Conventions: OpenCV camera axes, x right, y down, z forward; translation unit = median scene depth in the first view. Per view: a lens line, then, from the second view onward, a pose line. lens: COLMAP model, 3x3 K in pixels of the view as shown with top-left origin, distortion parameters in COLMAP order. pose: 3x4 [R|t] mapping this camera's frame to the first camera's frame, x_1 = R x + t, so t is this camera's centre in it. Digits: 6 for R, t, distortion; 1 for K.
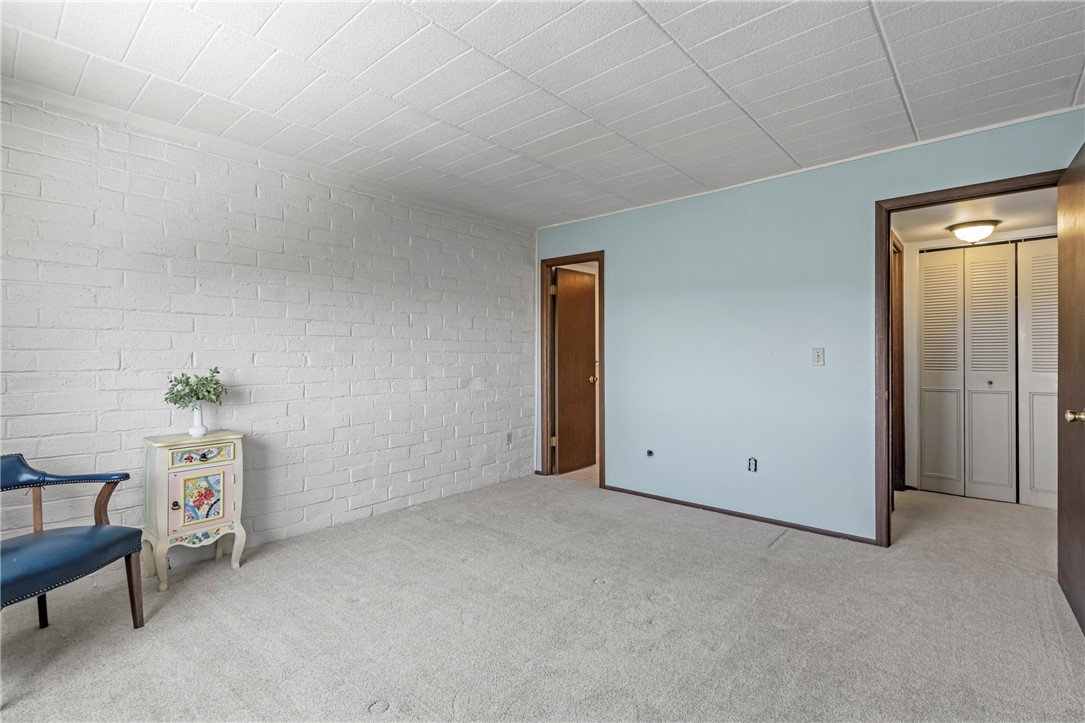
lens RADIAL K [[501.5, 0, 531.6], [0, 501.5, 377.7], [0, 0, 1]] dist [-0.013102, 0.005258]
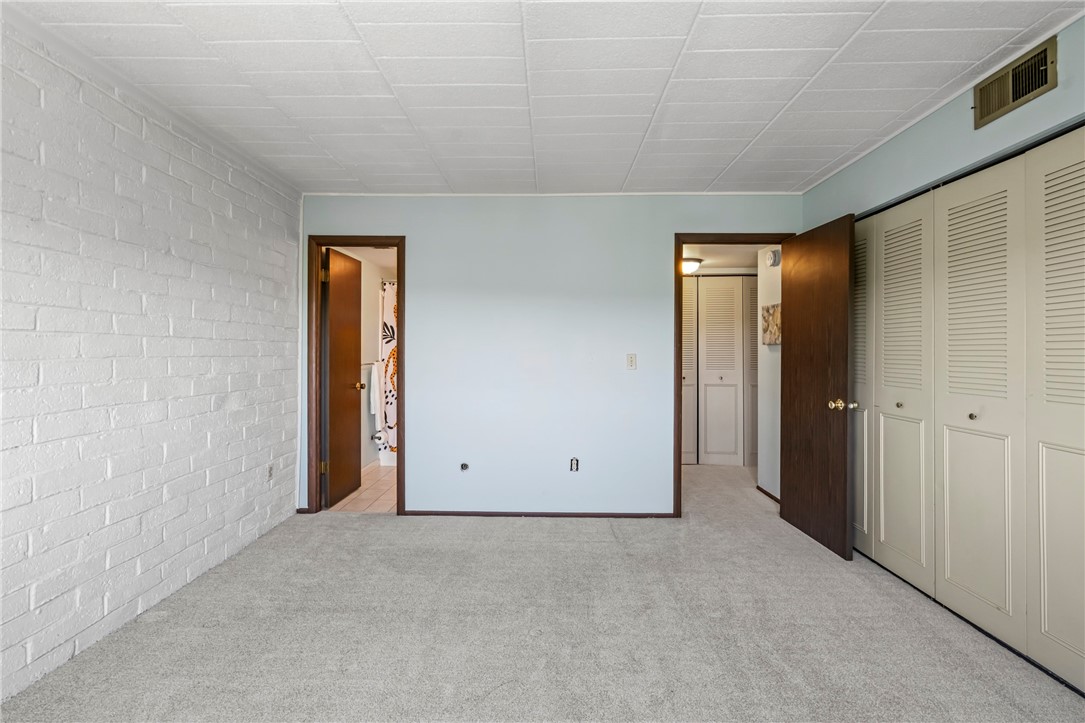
lens RADIAL K [[501.5, 0, 535.6], [0, 501.5, 366.7], [0, 0, 1]] dist [-0.013102, 0.005258]
pose [[0.753788, -0.017539, 0.656884, -0.376756], [0.024372, 0.999702, -0.001275, -0.038453], [-0.656666, 0.016971, 0.753991, 0.323485]]
